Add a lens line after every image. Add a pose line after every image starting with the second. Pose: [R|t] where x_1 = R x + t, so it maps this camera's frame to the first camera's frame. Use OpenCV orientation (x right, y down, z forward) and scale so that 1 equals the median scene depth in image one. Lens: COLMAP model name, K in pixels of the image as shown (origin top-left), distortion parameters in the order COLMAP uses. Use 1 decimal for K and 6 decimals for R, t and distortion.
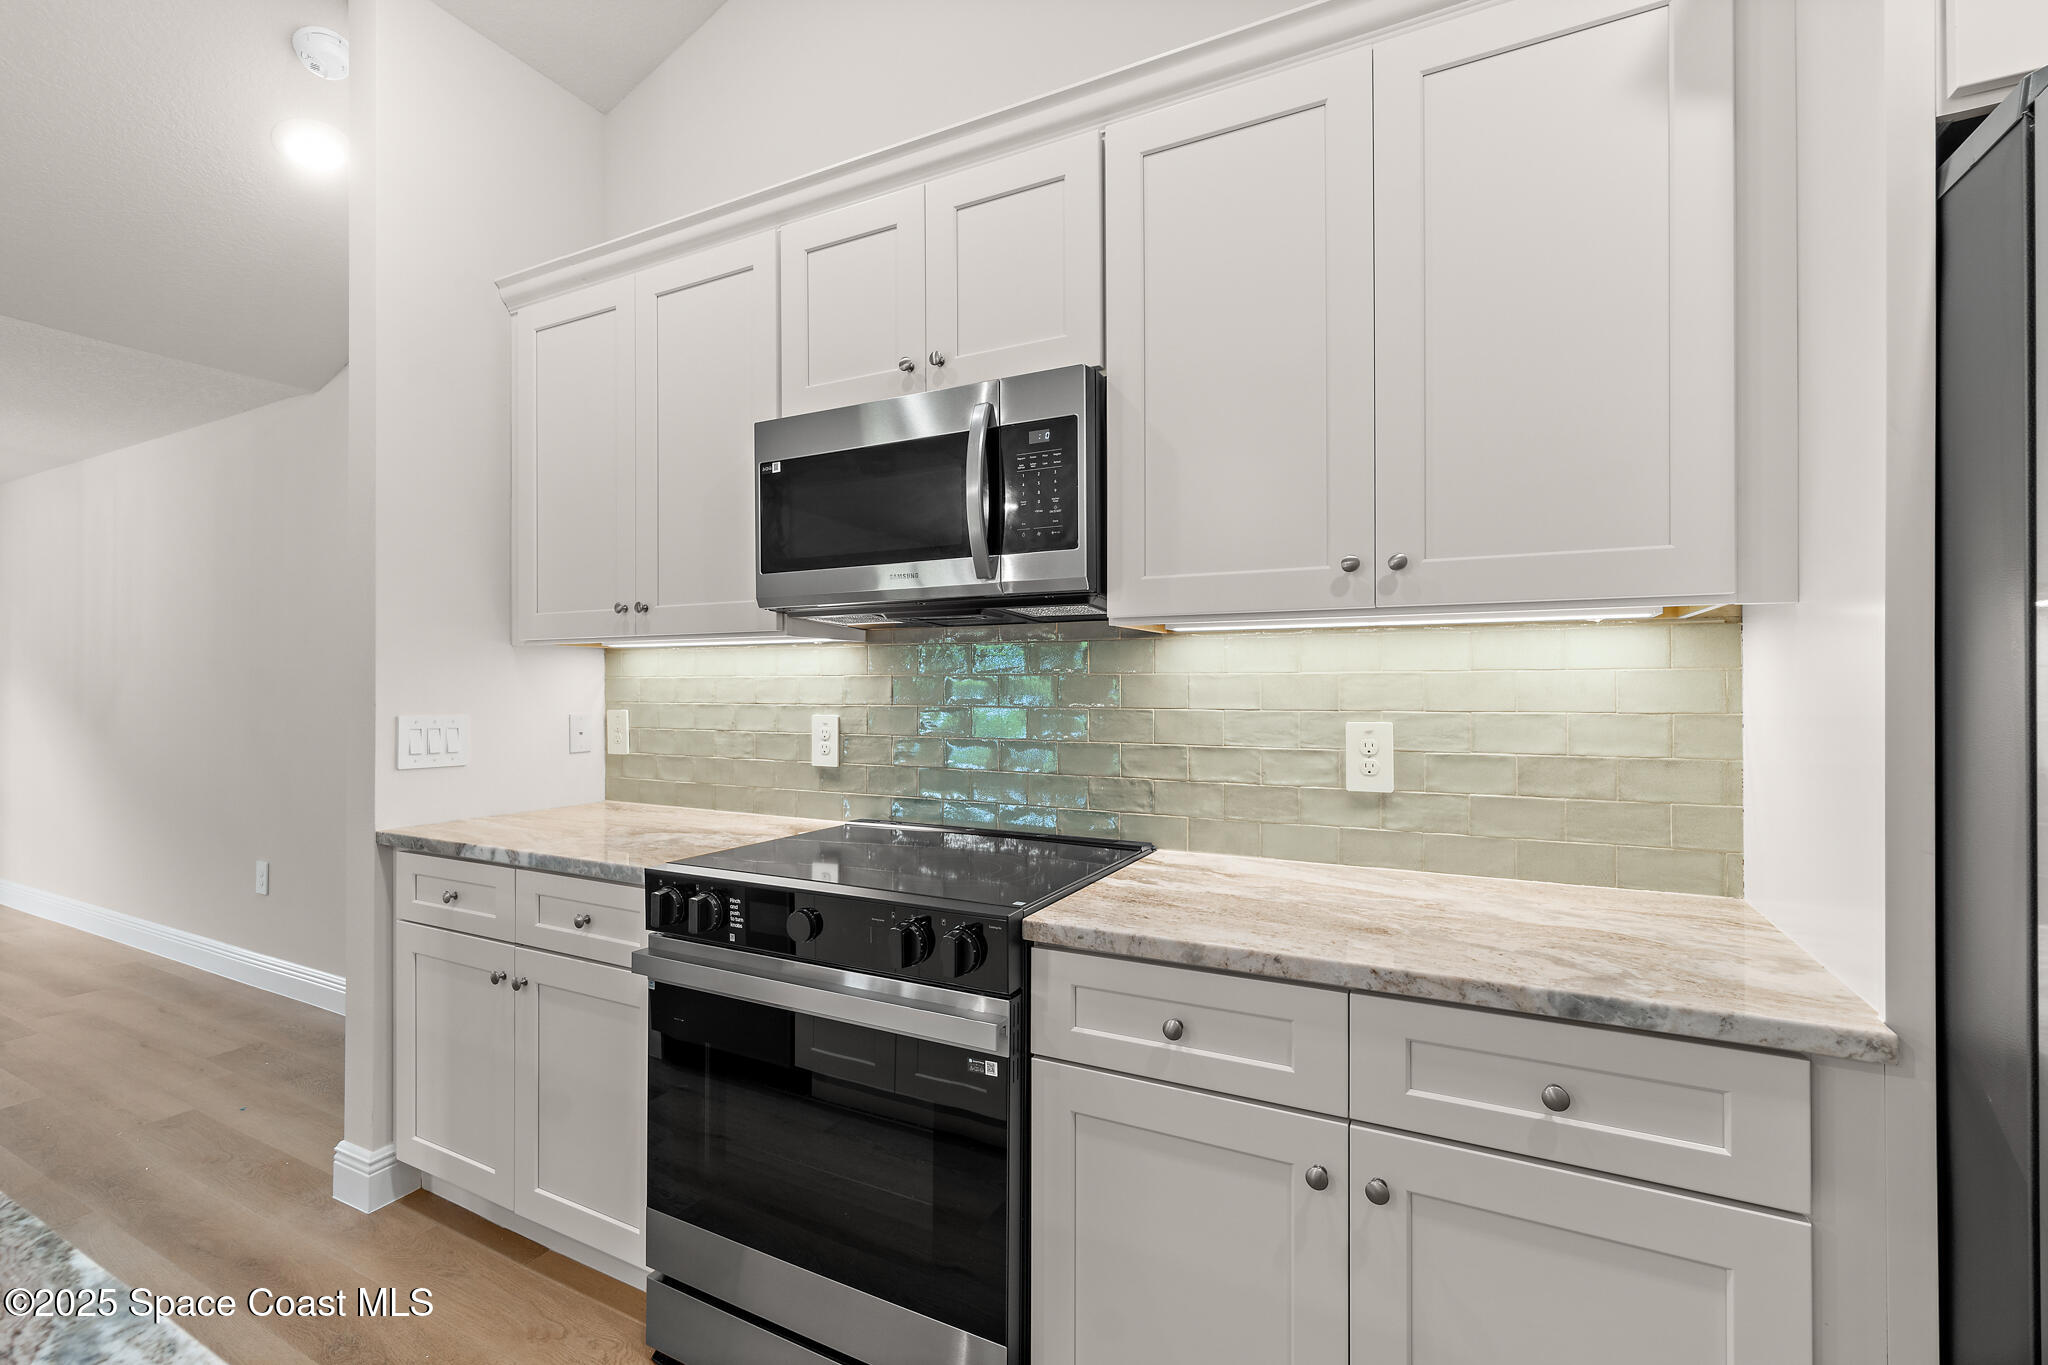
lens RADIAL K [[890.2, 0, 1006.0], [0, 890.2, 686.6], [0, 0, 1]] dist [-0.007729, 0.003046]
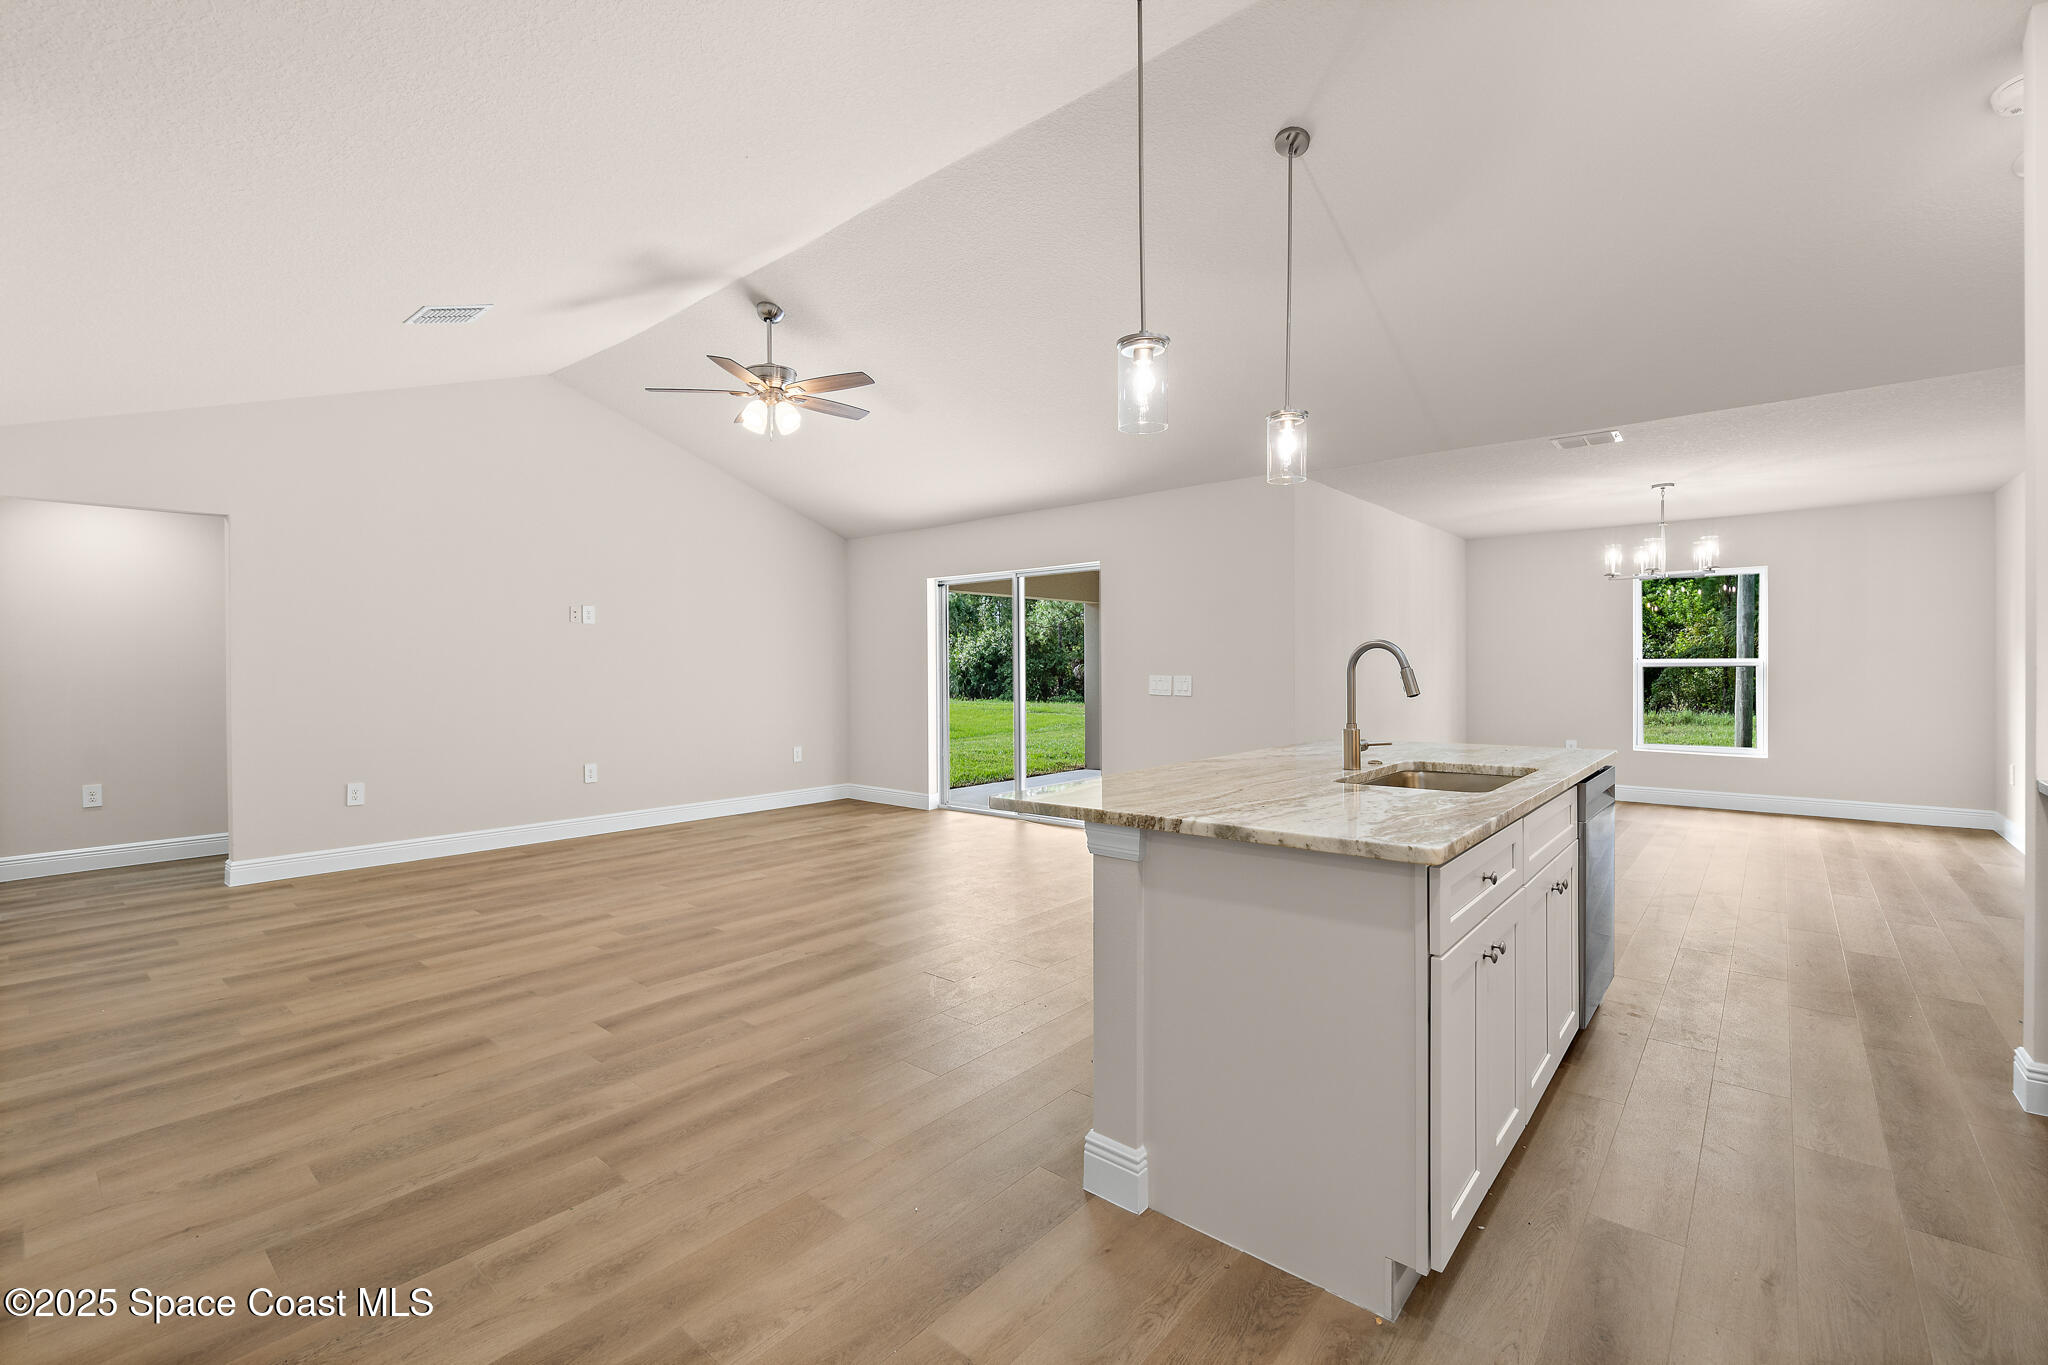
lens RADIAL K [[890.2, 0, 1000.1], [0, 890.2, 672.1], [0, 0, 1]] dist [-0.007729, 0.003046]
pose [[-0.233593, 0.008161, -0.972300, 0.795161], [0.007255, 0.999952, 0.006651, 0.011314], [0.972307, -0.005501, -0.233640, -0.022549]]
